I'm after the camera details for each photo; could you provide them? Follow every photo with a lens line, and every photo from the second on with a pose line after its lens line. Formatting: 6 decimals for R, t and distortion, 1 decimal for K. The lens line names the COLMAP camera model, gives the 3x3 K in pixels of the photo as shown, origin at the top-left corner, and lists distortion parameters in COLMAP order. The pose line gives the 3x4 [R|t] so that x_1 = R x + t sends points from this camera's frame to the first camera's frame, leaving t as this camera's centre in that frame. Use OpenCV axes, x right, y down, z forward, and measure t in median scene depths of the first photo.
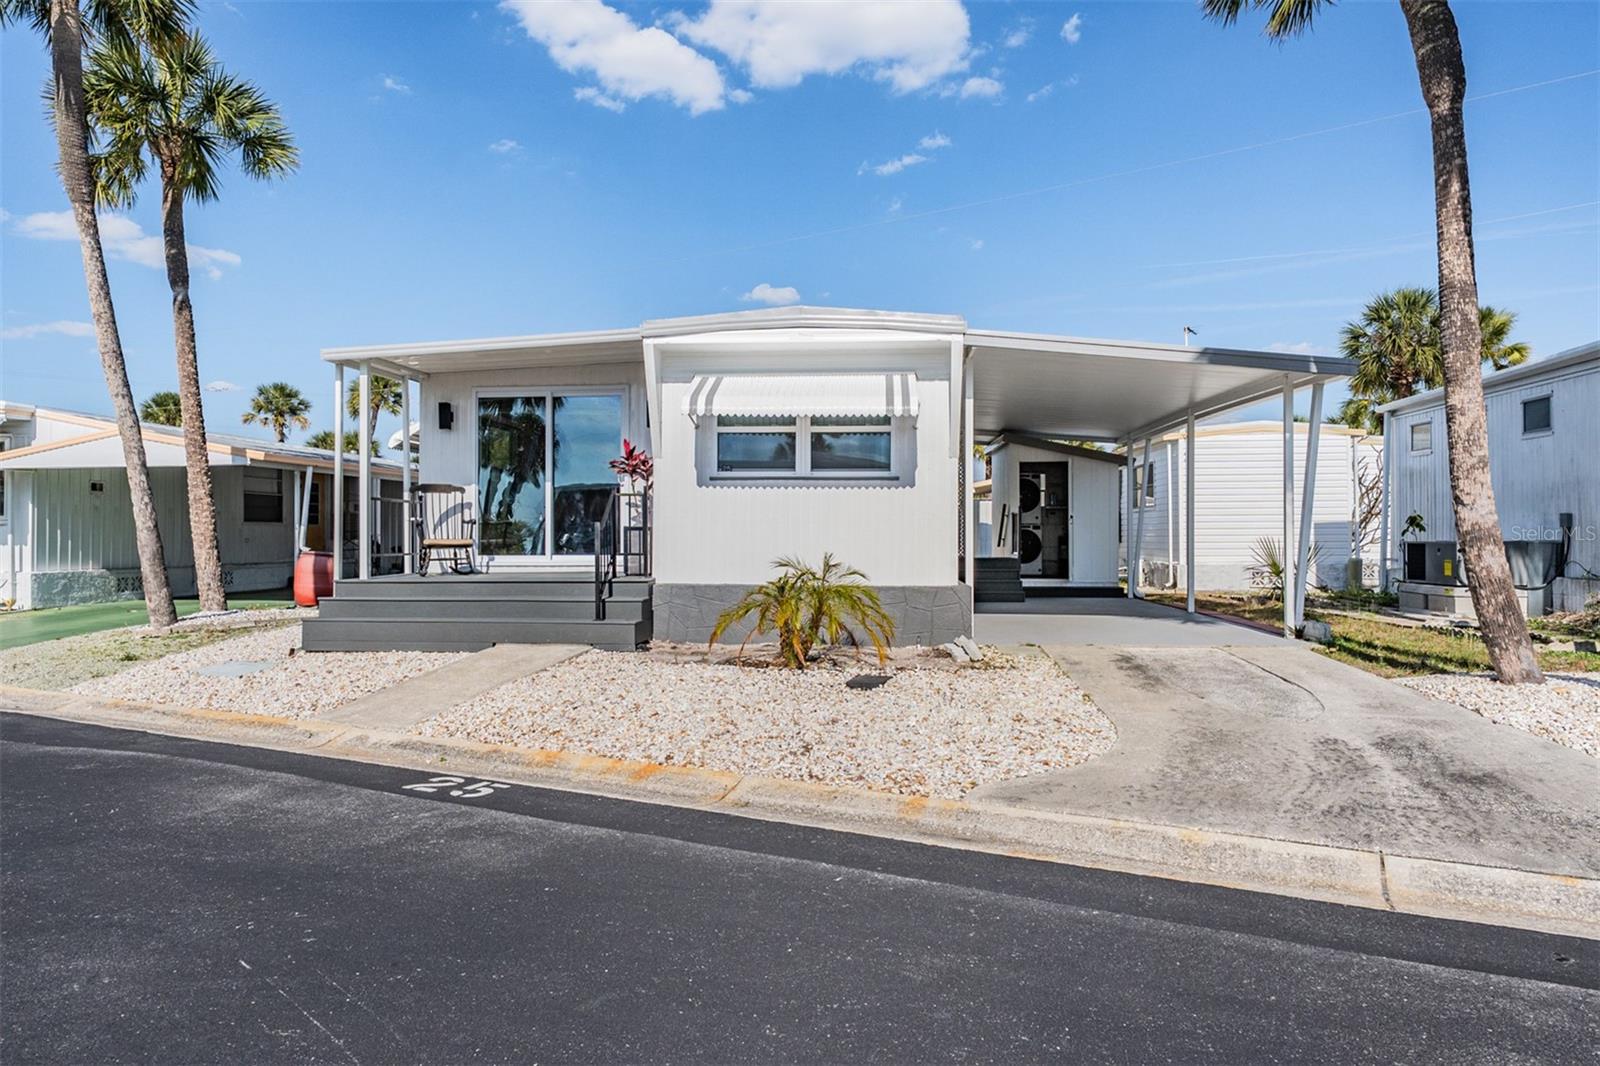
lens RADIAL K [[968.2, 0, 798.1], [0, 968.2, 534.1], [0, 0, 1]] dist [-0.006919, -0.000999]
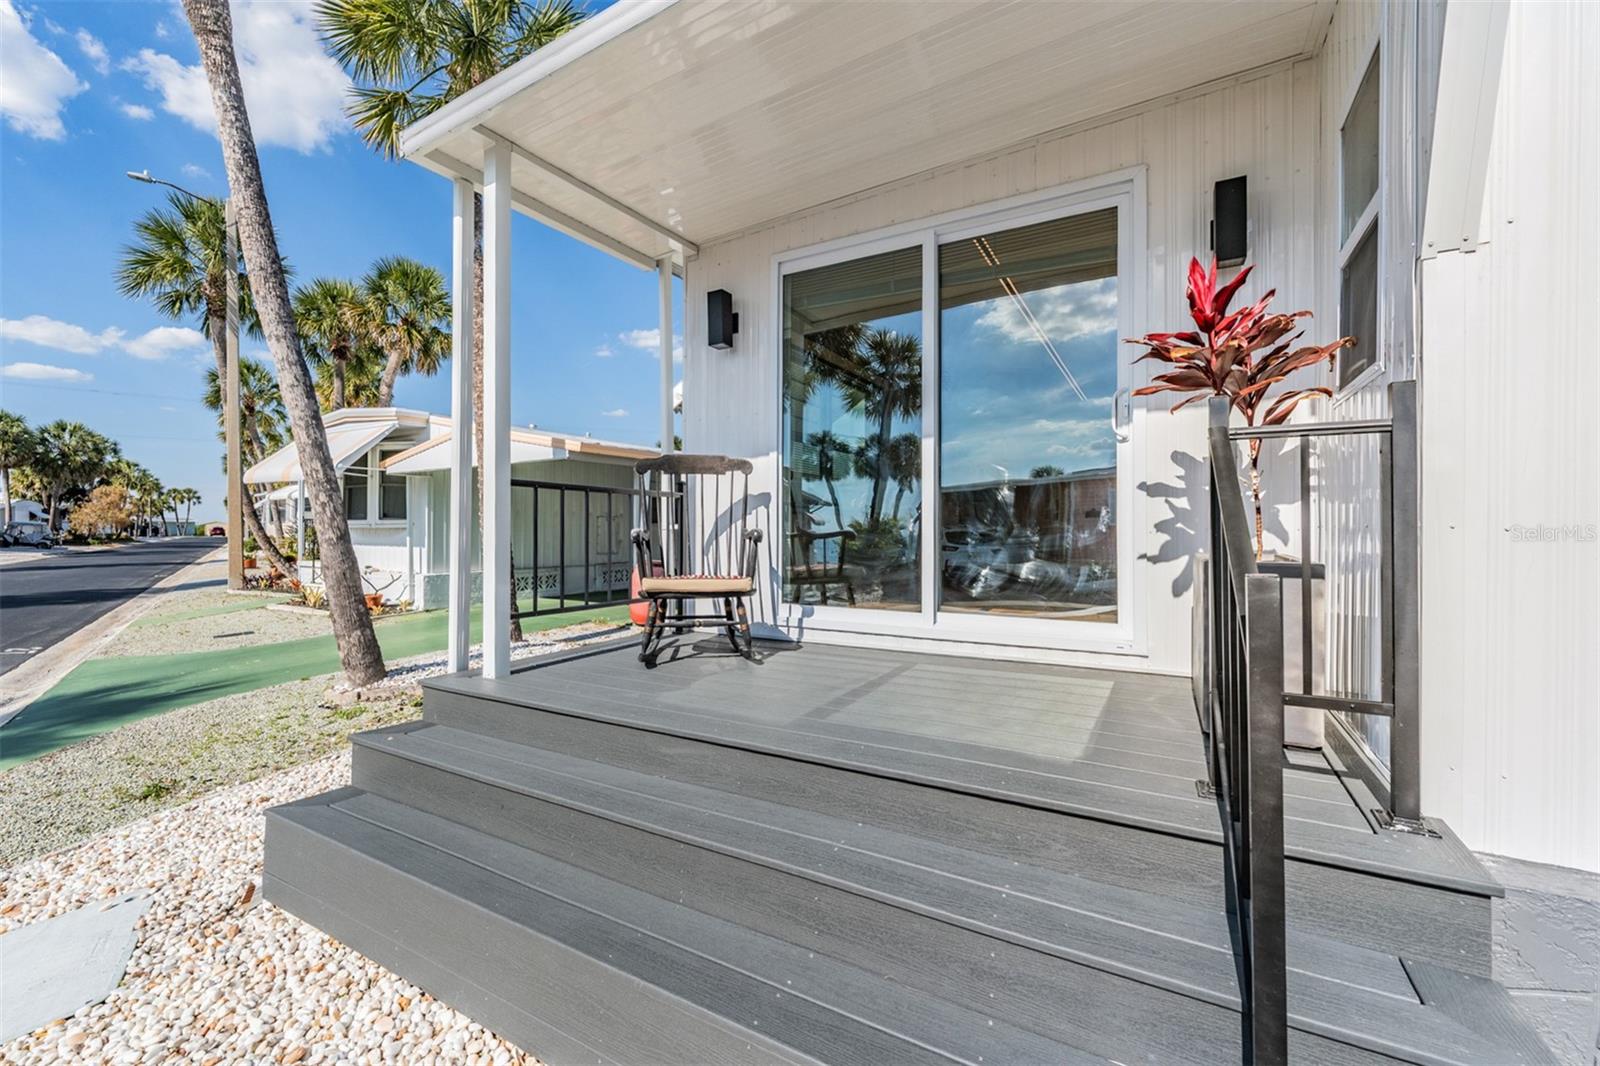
lens RADIAL K [[645.4, 0, 796.1], [0, 645.4, 528.7], [0, 0, 1]] dist [-0.003769, 0.000462]
pose [[0.903844, 0.003402, -0.427849, -0.187580], [-0.002326, 0.999993, 0.003038, -0.016124], [0.427856, -0.001751, 0.903845, 0.713566]]
